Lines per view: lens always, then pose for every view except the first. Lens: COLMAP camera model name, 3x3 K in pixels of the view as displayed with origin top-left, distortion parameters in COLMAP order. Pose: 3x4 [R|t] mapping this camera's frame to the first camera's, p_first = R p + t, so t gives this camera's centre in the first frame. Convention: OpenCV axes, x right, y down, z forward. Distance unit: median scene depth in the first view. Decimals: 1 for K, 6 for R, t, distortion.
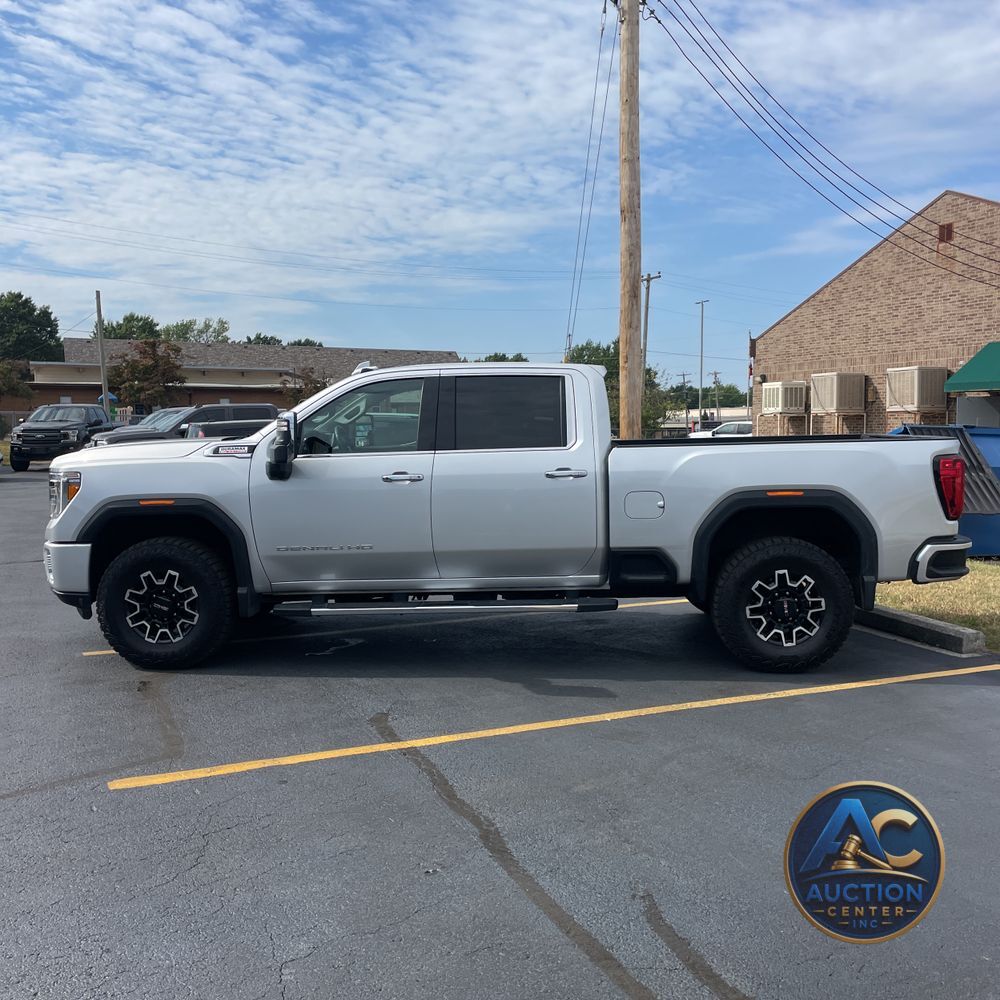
lens RADIAL K [[1017.9, 0, 512.8], [0, 1017.9, 497.2], [0, 0, 1]] dist [0.116784, -0.178940]
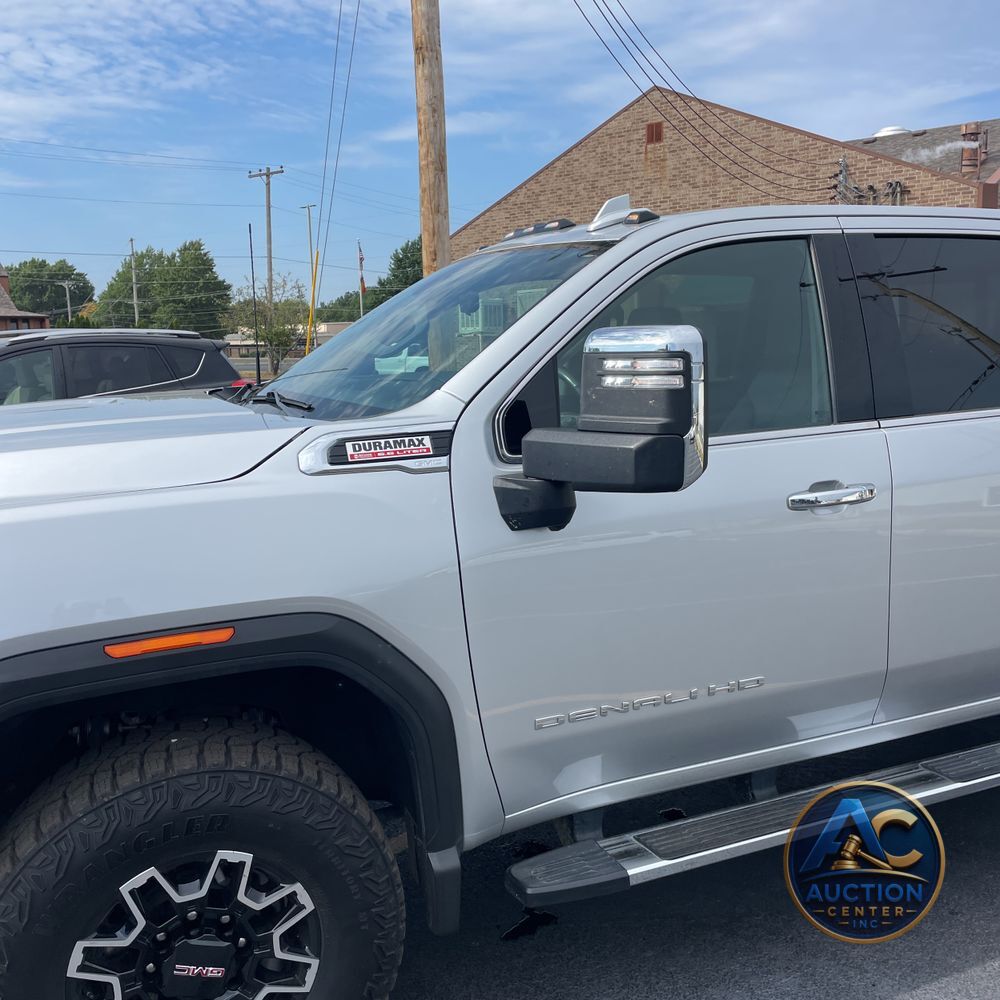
lens RADIAL K [[1012.6, 0, 522.4], [0, 1012.6, 503.4], [0, 0, 1]] dist [0.085263, -0.121817]
pose [[0.903932, -0.079835, 0.420159, -0.091072], [0.043178, 0.994438, 0.096062, -0.014178], [-0.425491, -0.068692, 0.902352, 0.169042]]
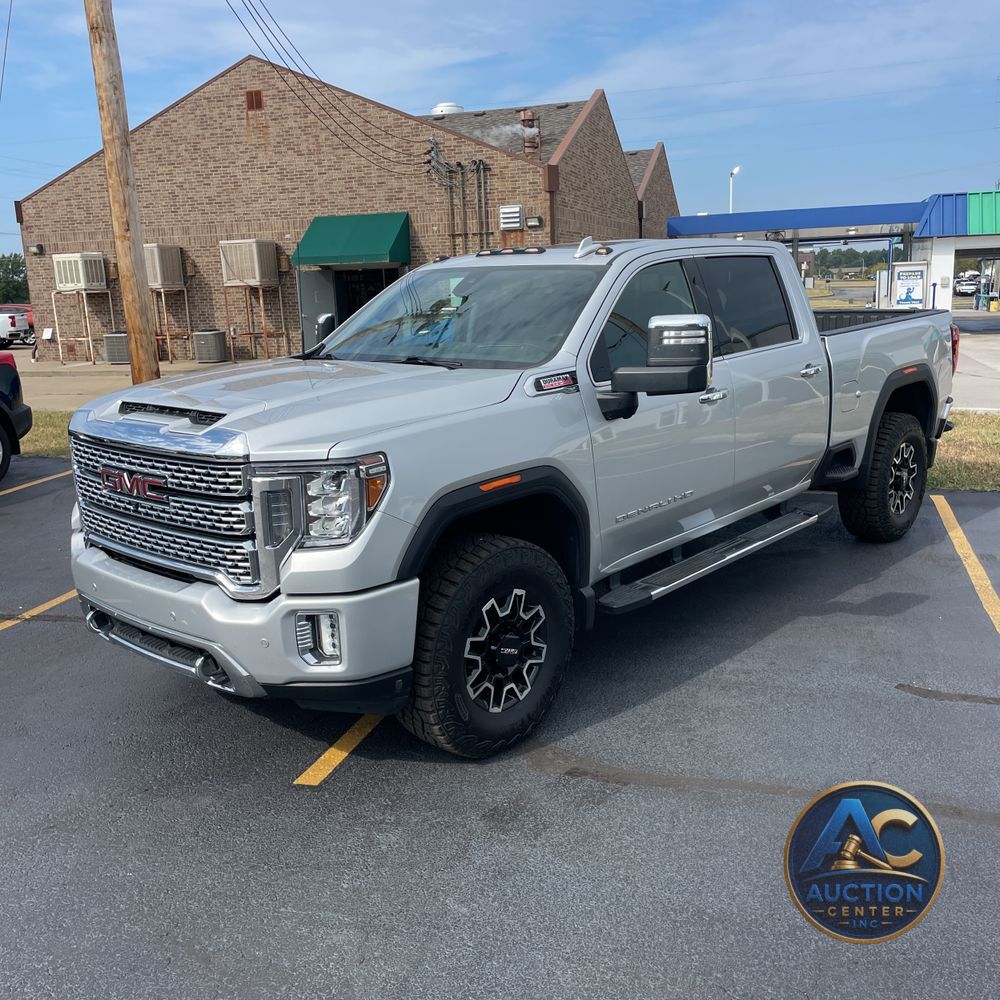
lens RADIAL K [[1006.6, 0, 507.1], [0, 1006.6, 488.9], [0, 0, 1]] dist [0.102992, -0.138957]
pose [[0.643090, -0.175976, 0.745297, -0.188468], [0.087444, 0.983748, 0.156825, -0.019906], [-0.760782, -0.035681, 0.648026, 0.151244]]
